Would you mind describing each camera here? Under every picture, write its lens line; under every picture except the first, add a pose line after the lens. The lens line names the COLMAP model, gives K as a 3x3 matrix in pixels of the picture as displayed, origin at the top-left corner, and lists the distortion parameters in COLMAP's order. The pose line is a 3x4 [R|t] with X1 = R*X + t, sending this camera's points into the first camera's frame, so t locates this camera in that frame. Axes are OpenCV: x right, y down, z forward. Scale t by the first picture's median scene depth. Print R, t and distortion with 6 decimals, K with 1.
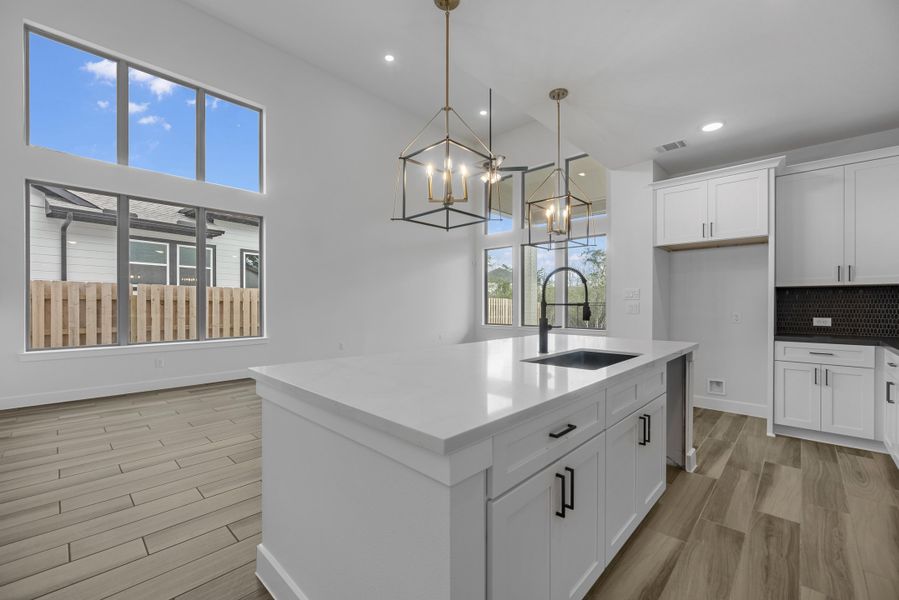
lens RADIAL K [[370.5, 0, 455.7], [0, 370.5, 305.4], [0, 0, 1]] dist [-0.000880, -0.000547]
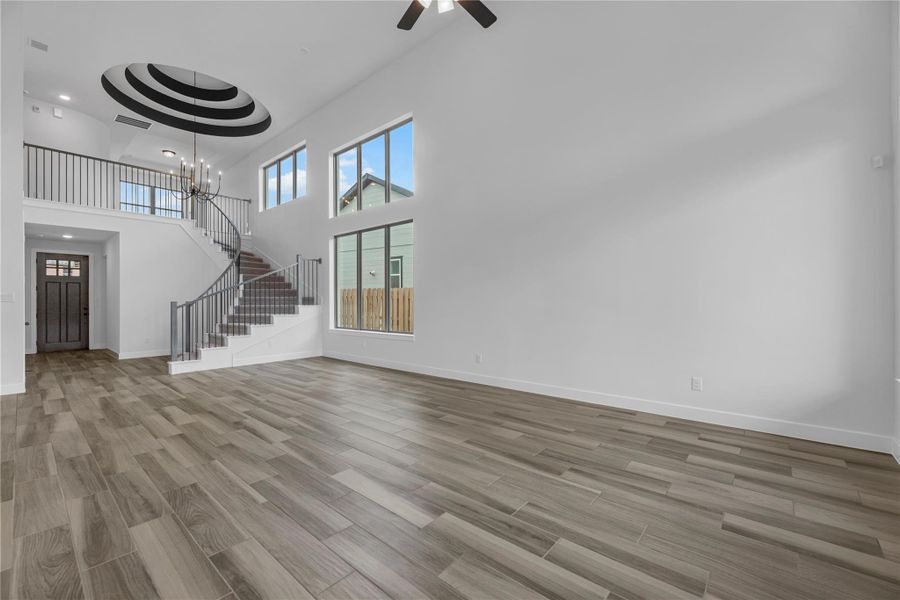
lens RADIAL K [[370.9, 0, 449.1], [0, 370.9, 300.6], [0, 0, 1]] dist [-0.000880, -0.000547]
pose [[0.043301, -0.001354, -0.999061, 0.476460], [0.000766, 0.999999, -0.001322, -0.006817], [0.999062, -0.000708, 0.043302, 0.976877]]
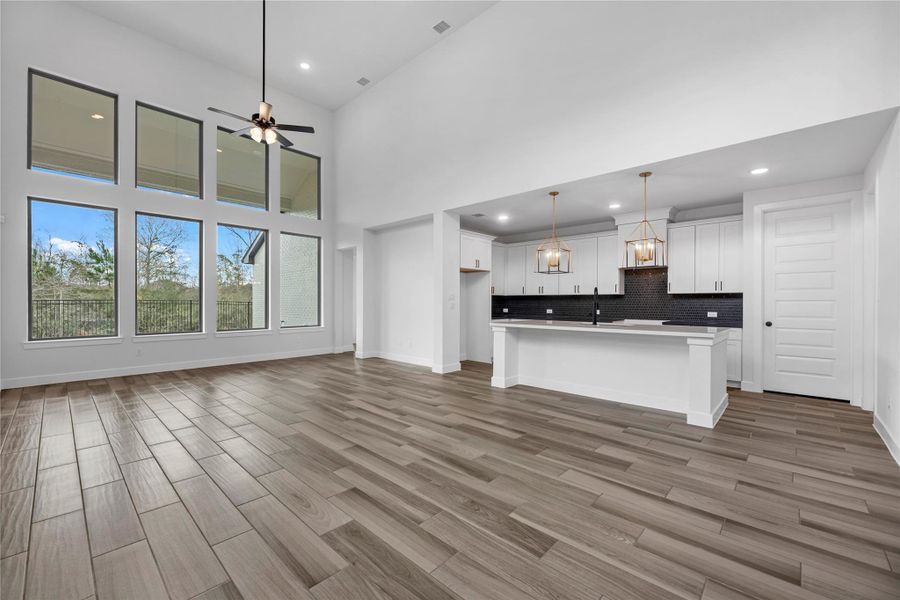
lens RADIAL K [[370.9, 0, 451.4], [0, 370.9, 304.7], [0, 0, 1]] dist [-0.000880, -0.000547]
pose [[-0.004024, -0.004830, 0.999980, -0.655089], [0.000748, 0.999988, 0.004833, -0.002037], [-0.999992, 0.000767, -0.004020, 0.615438]]
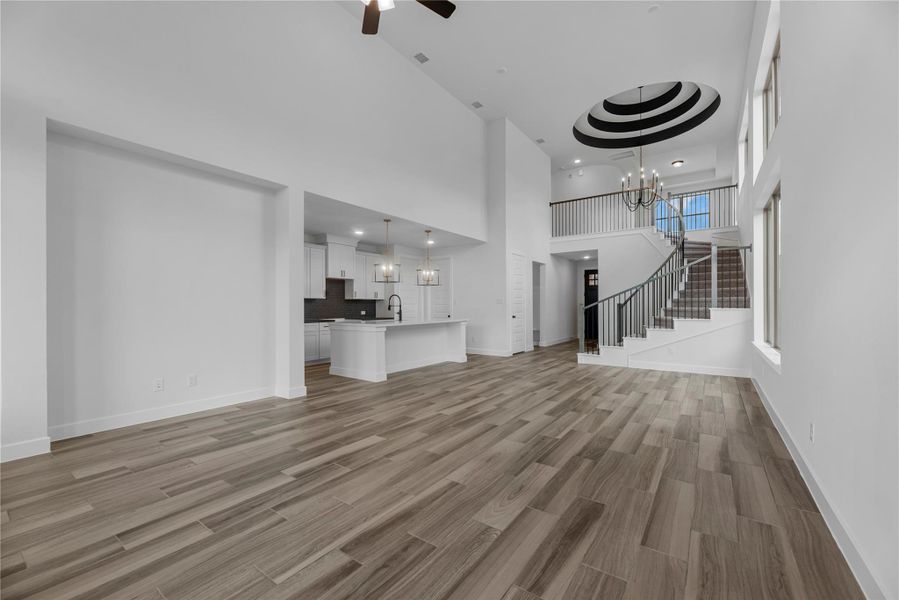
lens RADIAL K [[370.5, 0, 456.4], [0, 370.5, 304.5], [0, 0, 1]] dist [-0.000880, -0.000547]
pose [[-0.989303, 0.002664, -0.145848, 0.060662], [0.002549, 0.999996, 0.000978, -0.005832], [0.145850, 0.000596, -0.989307, 1.380061]]
